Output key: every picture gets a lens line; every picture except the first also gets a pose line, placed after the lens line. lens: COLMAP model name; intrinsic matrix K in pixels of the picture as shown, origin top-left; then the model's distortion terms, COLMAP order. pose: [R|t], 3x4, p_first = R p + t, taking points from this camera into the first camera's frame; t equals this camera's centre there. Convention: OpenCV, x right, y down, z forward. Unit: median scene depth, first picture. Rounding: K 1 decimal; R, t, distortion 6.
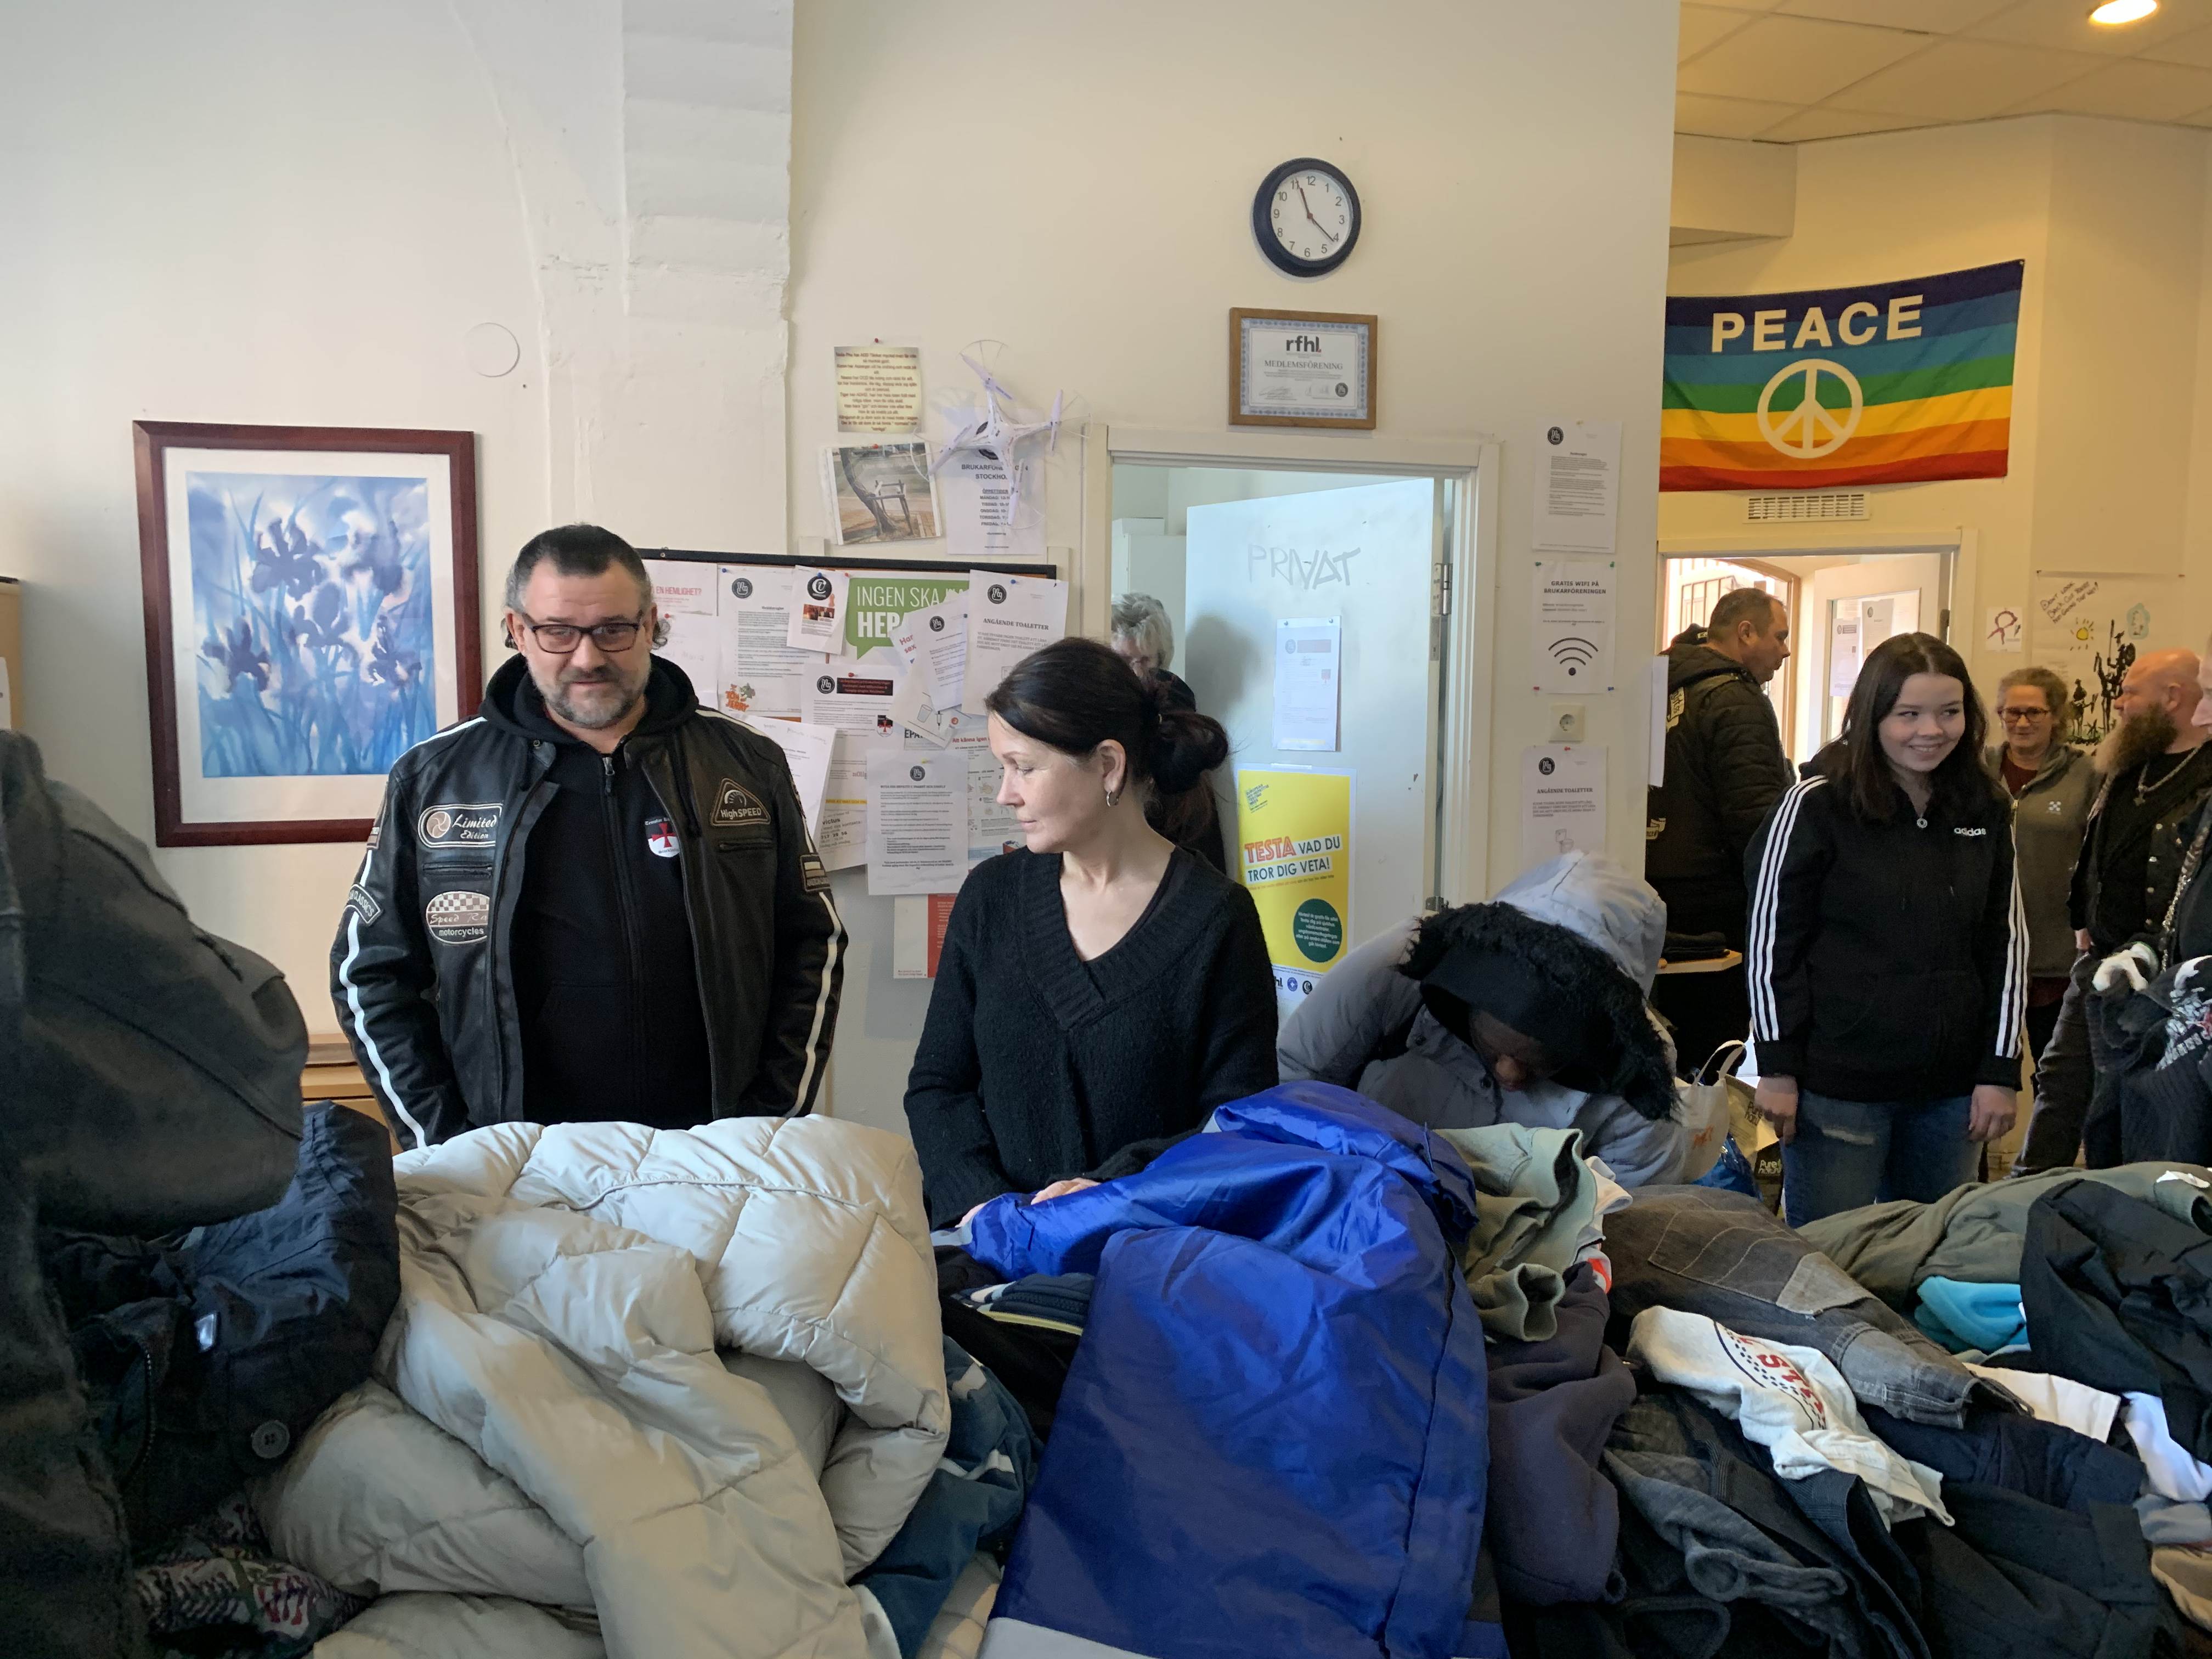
lens RADIAL K [[1690.8, 0, 1091.1], [0, 1690.8, 806.9], [0, 0, 1]] dist [0.045910, -0.045756]
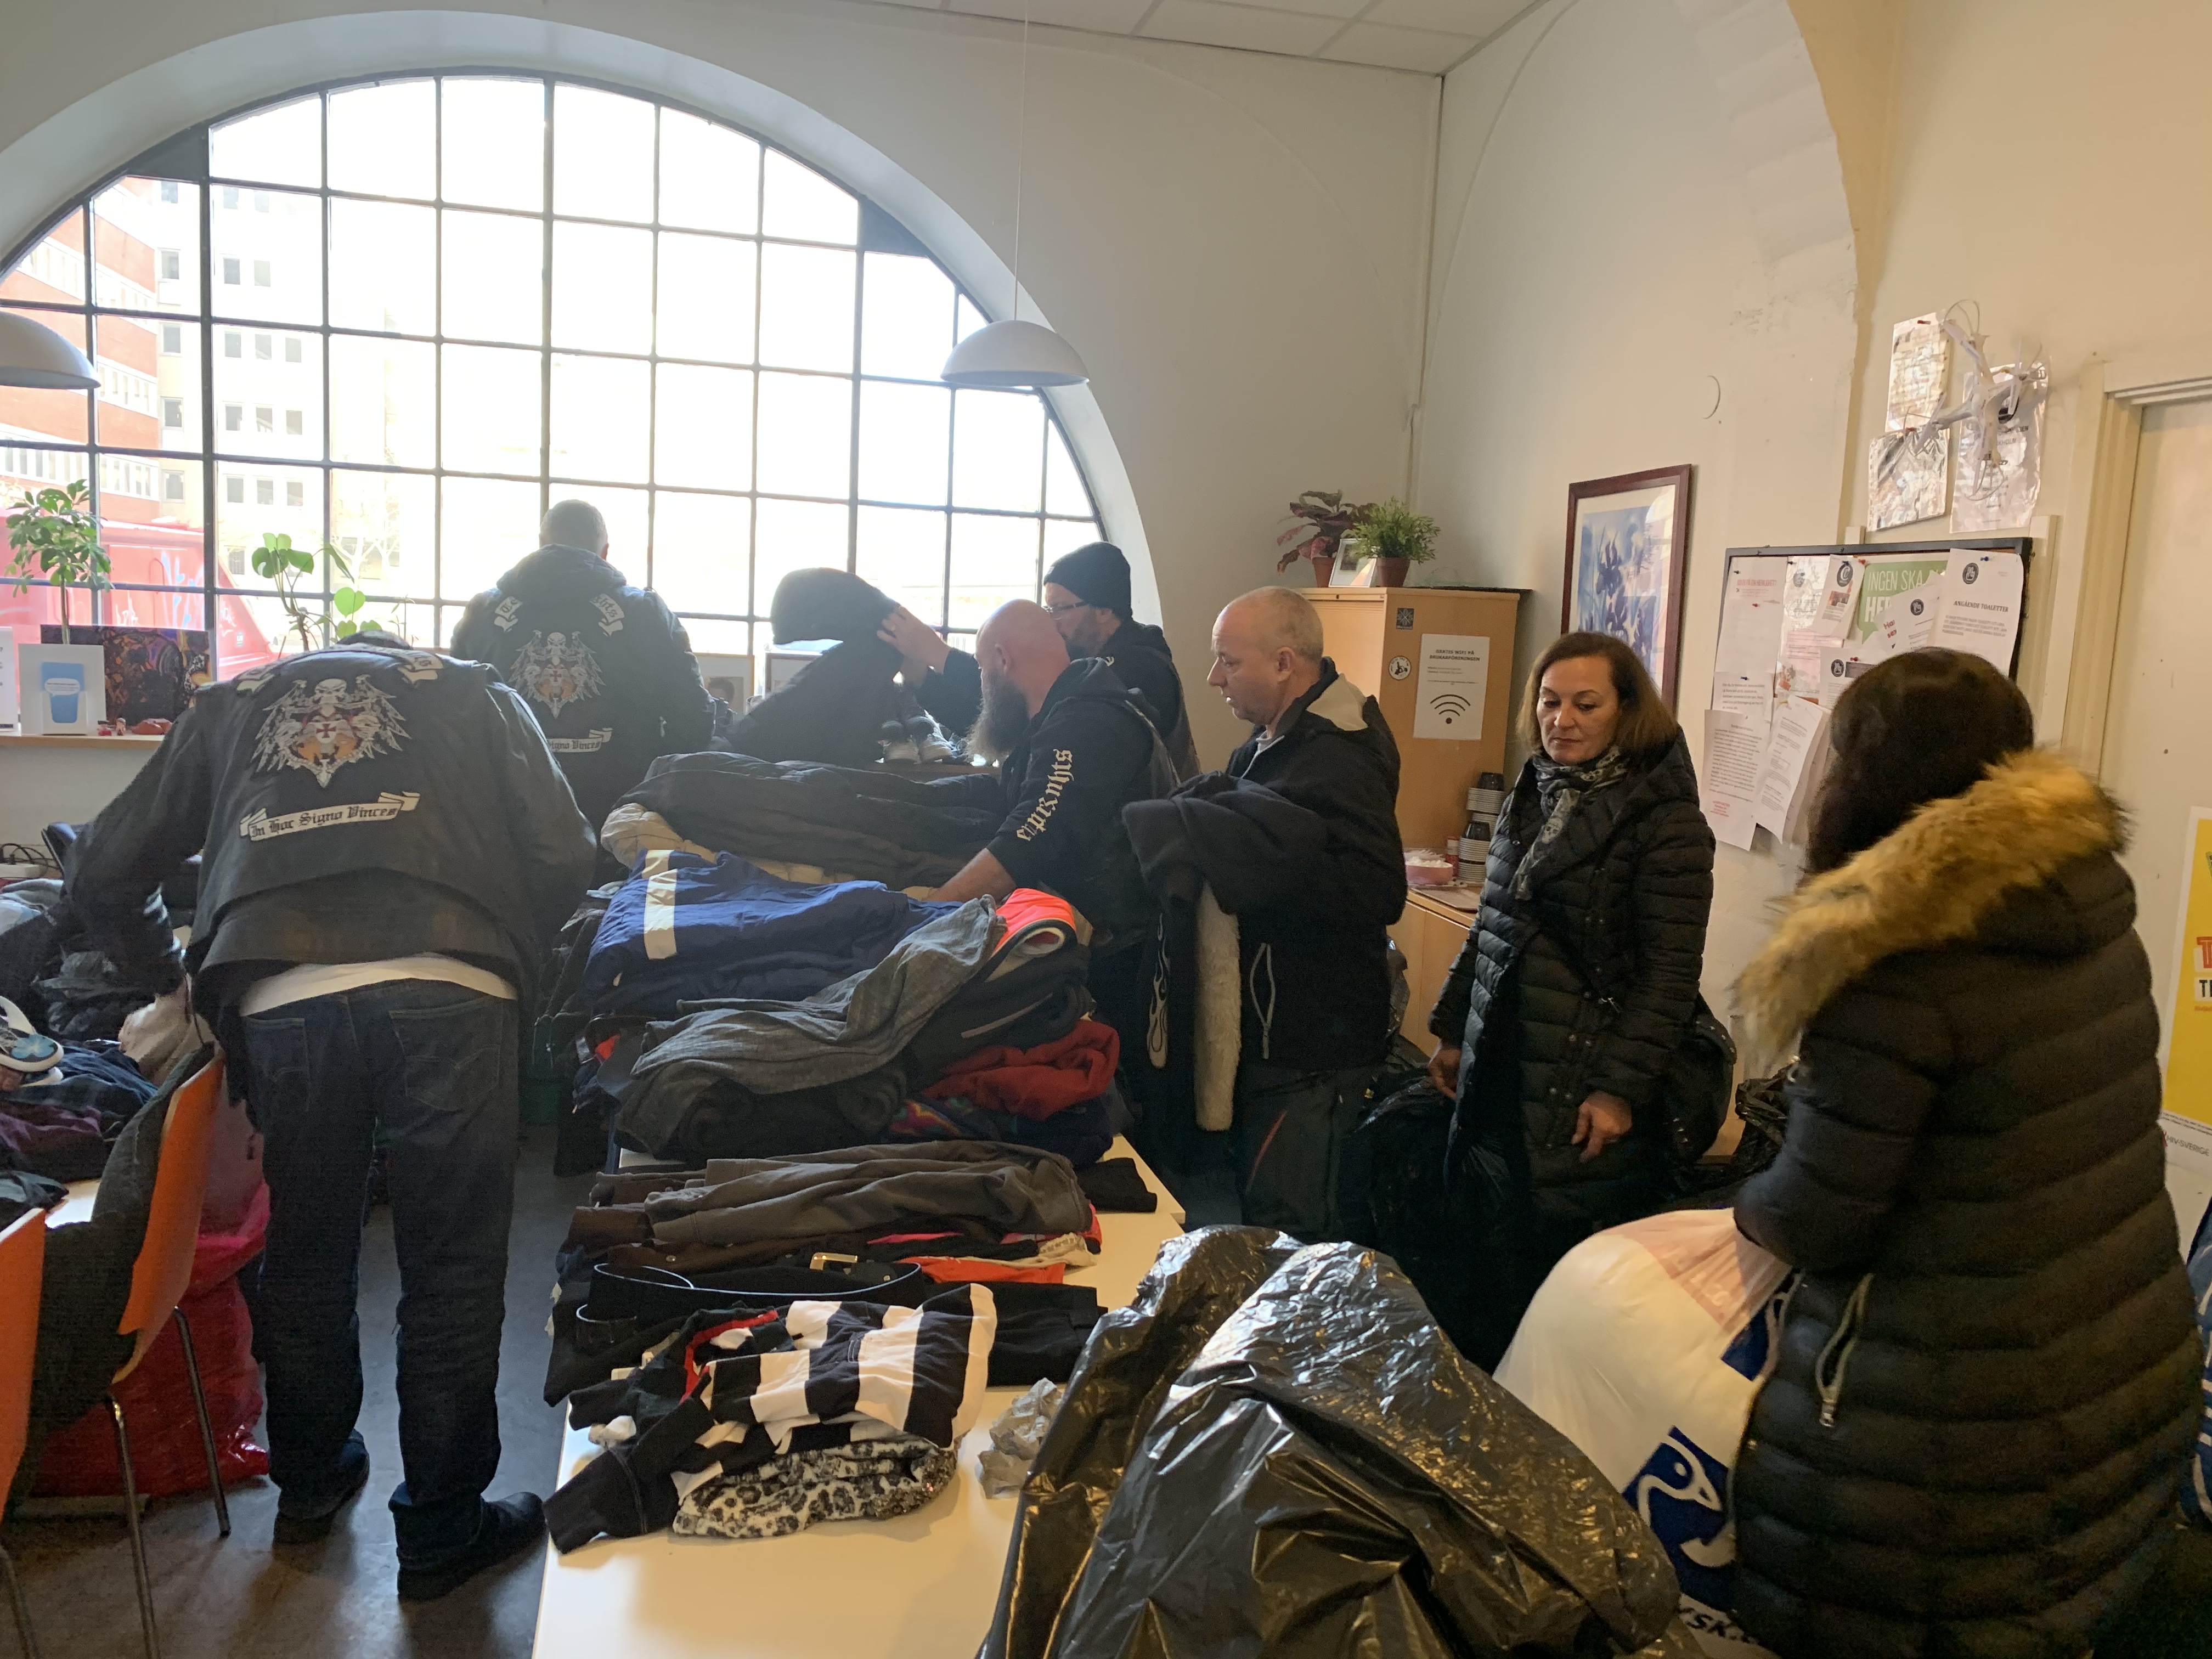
lens RADIAL K [[1690.8, 0, 1112.2], [0, 1690.8, 829.8], [0, 0, 1]] dist [0.045910, -0.045756]
pose [[-0.013111, 0.111950, -0.993627, 0.847548], [-0.126045, 0.985601, 0.112709, -0.033813], [0.991938, 0.126719, 0.001188, 0.534012]]
